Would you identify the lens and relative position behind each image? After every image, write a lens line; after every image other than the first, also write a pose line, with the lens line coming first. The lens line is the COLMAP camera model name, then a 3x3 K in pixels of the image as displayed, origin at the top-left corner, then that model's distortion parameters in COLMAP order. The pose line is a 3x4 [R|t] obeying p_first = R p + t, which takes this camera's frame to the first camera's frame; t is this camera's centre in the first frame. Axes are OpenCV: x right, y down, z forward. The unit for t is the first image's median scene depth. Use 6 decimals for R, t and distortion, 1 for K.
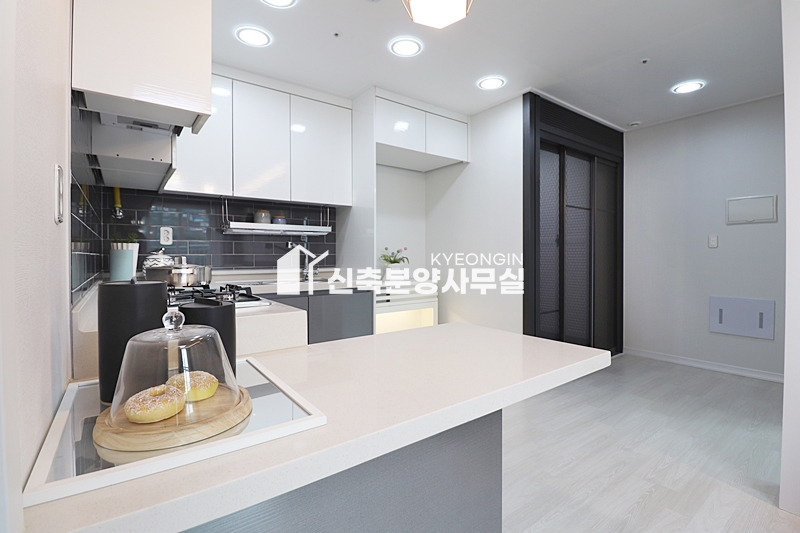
lens RADIAL K [[371.9, 0, 399.7], [0, 371.9, 261.8], [0, 0, 1]] dist [-0.016302, -0.005742]
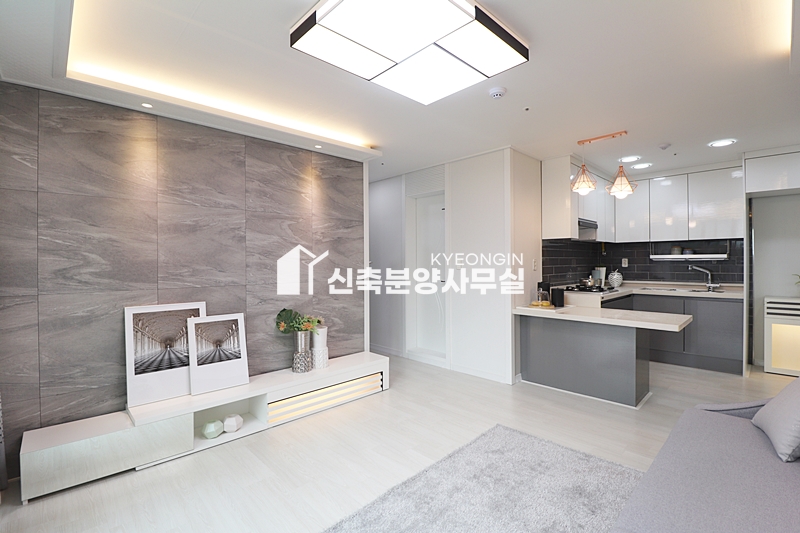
lens RADIAL K [[371.9, 0, 404.2], [0, 371.9, 263.5], [0, 0, 1]] dist [-0.016302, -0.005742]
pose [[0.118153, 0.007569, -0.992967, 1.205402], [-0.008855, 0.999939, 0.006569, -0.068026], [0.992956, 0.008017, 0.118213, -0.428913]]
